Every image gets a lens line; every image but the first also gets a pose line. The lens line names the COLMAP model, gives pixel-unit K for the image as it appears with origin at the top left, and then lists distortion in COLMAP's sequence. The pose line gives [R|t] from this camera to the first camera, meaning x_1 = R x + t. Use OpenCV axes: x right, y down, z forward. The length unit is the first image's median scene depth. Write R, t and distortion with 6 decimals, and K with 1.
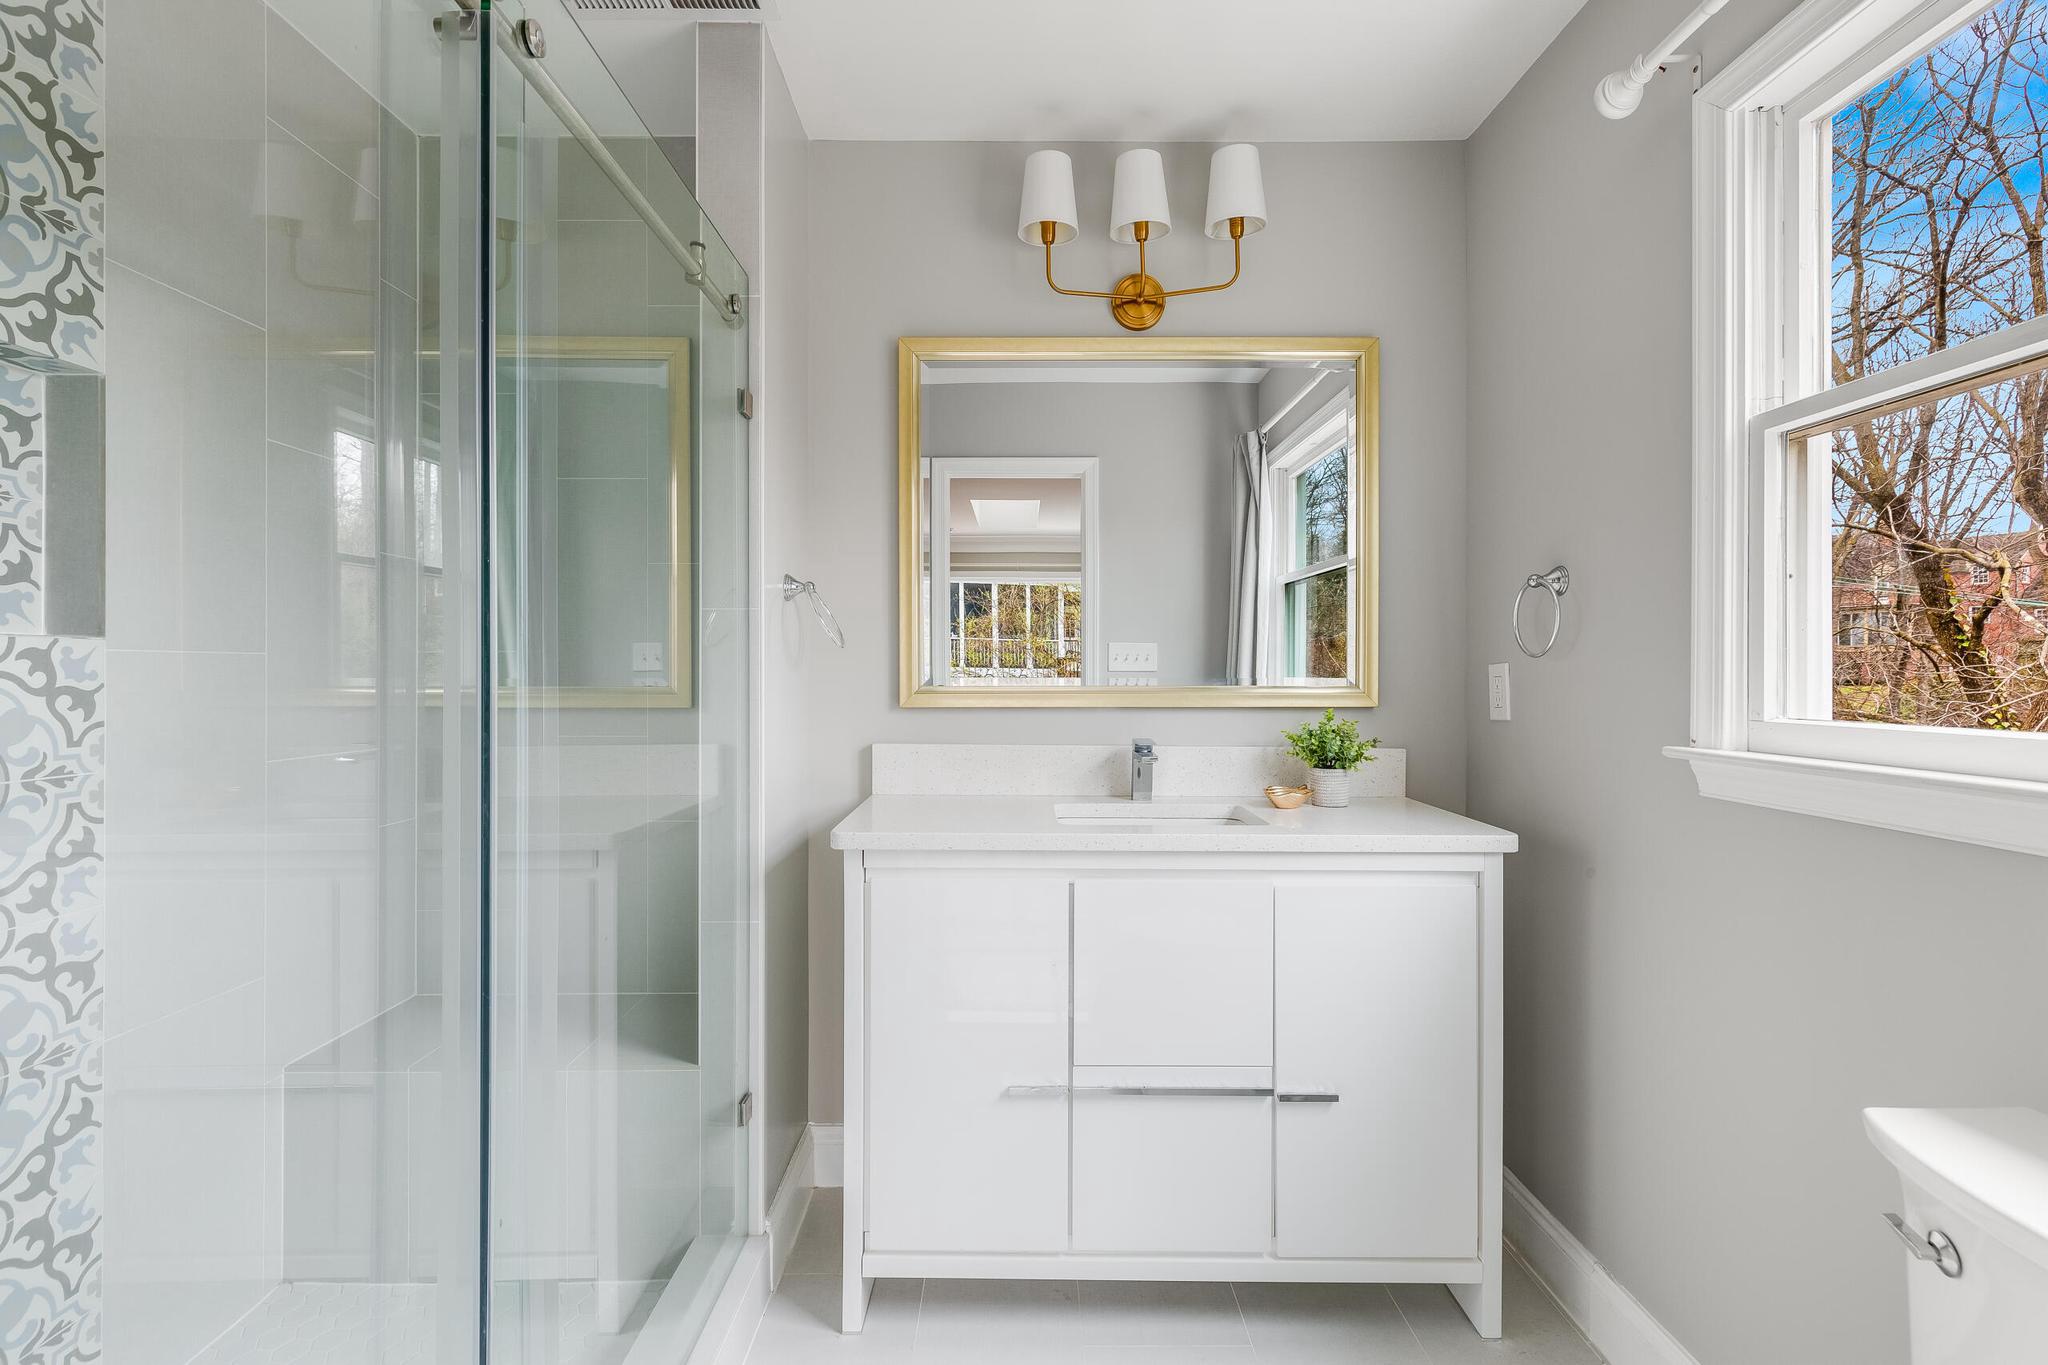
lens RADIAL K [[935.6, 0, 1024.0], [0, 935.6, 676.7], [0, 0, 1]] dist [-0.000484, -0.000427]
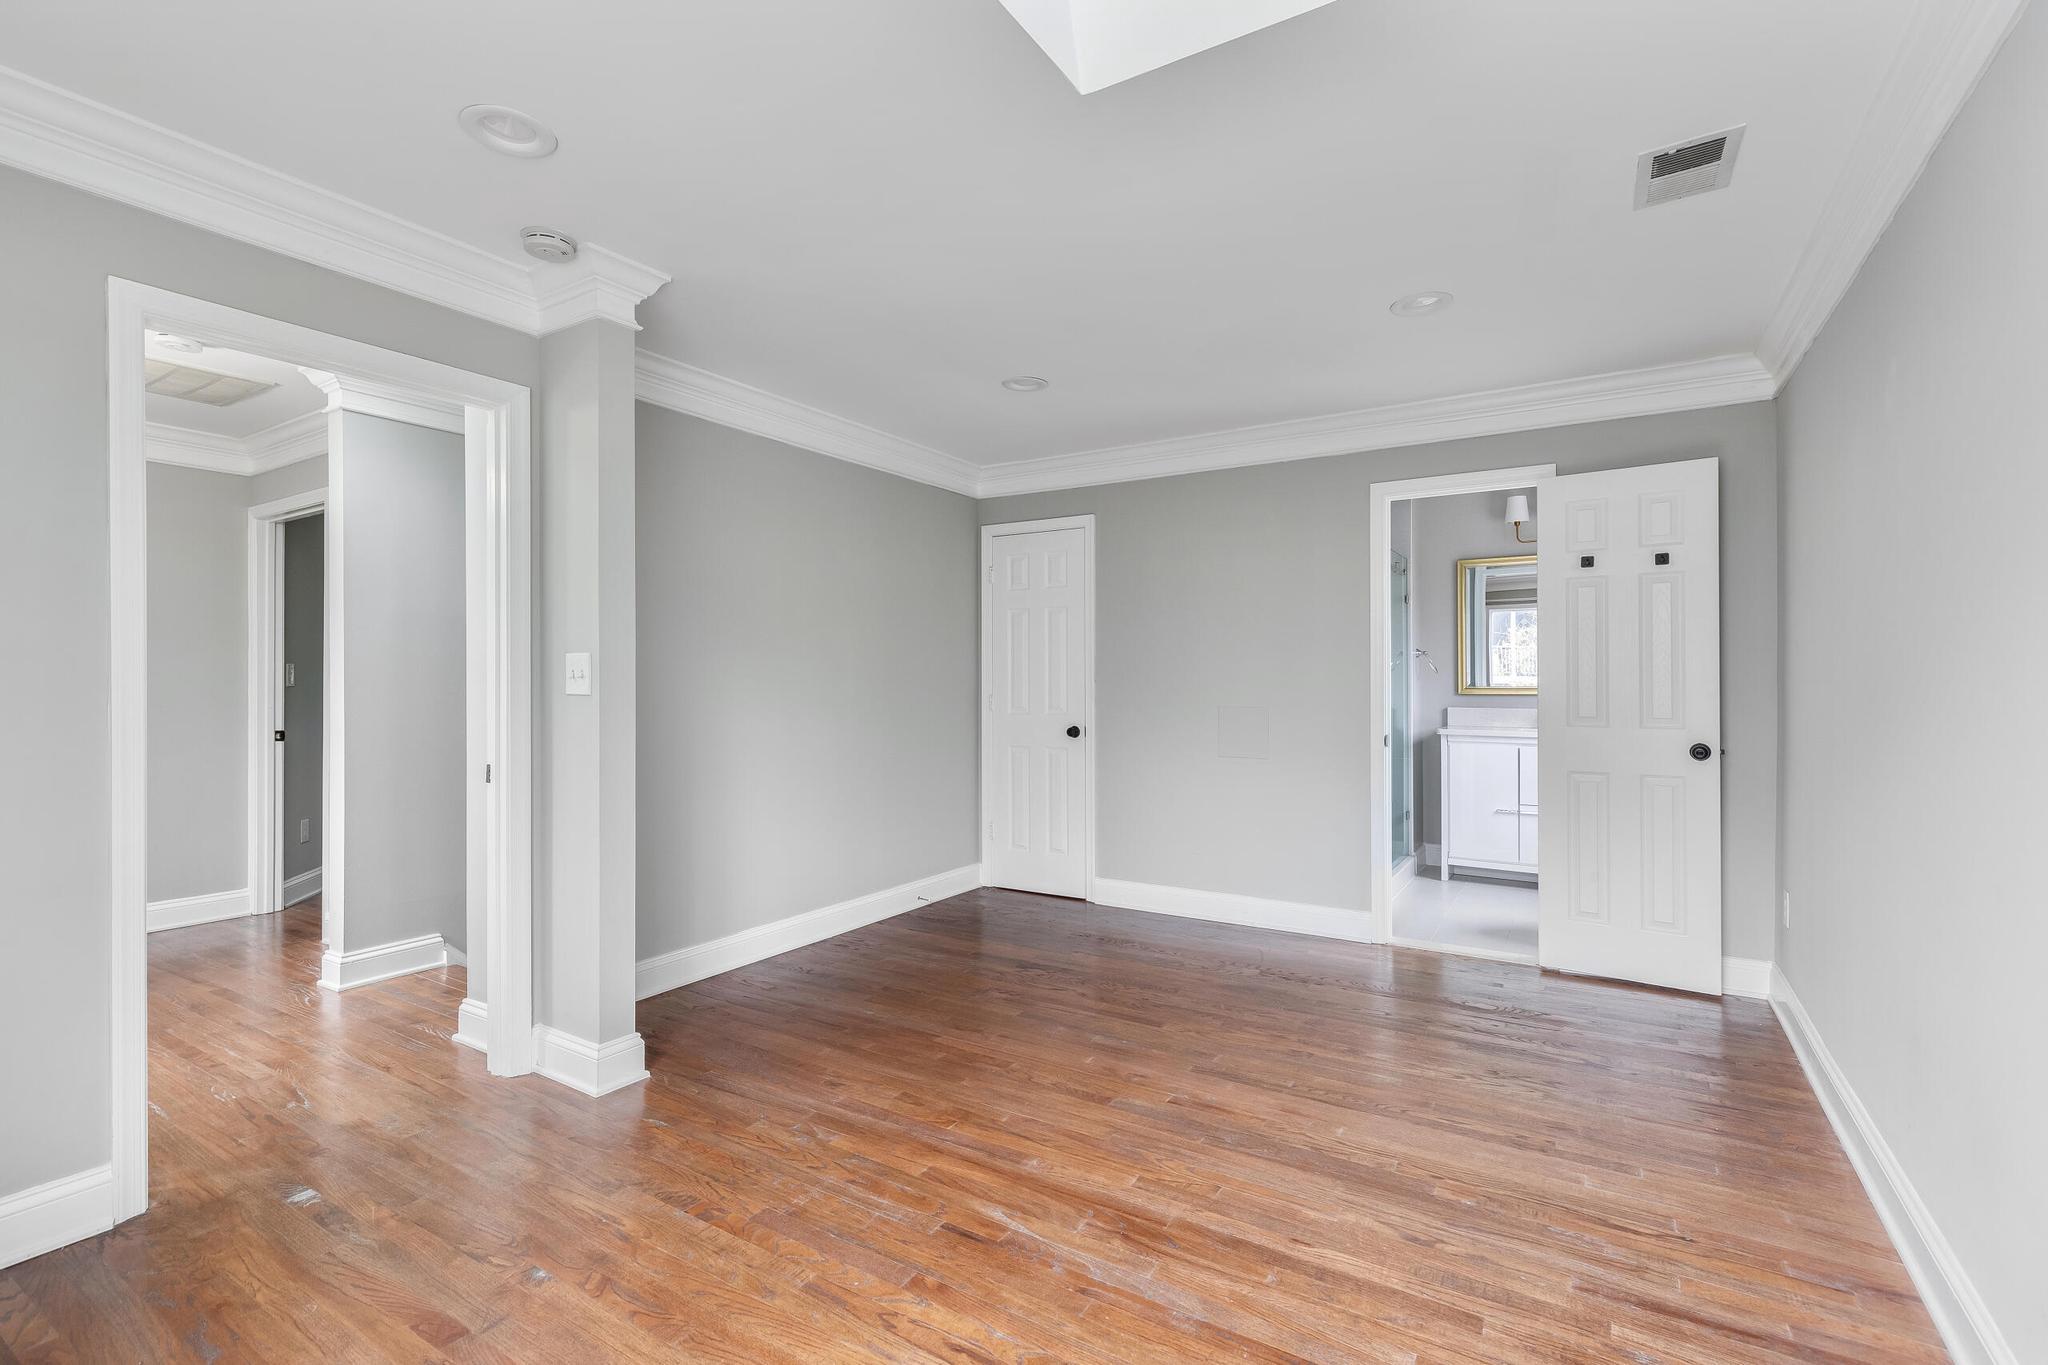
lens RADIAL K [[935.6, 0, 1027.8], [0, 935.6, 677.5], [0, 0, 1]] dist [-0.000484, -0.000427]
pose [[0.856821, -0.003462, -0.515602, 0.311394], [0.001608, 0.999991, -0.004043, -0.012412], [0.515611, 0.002635, 0.856819, -3.099620]]
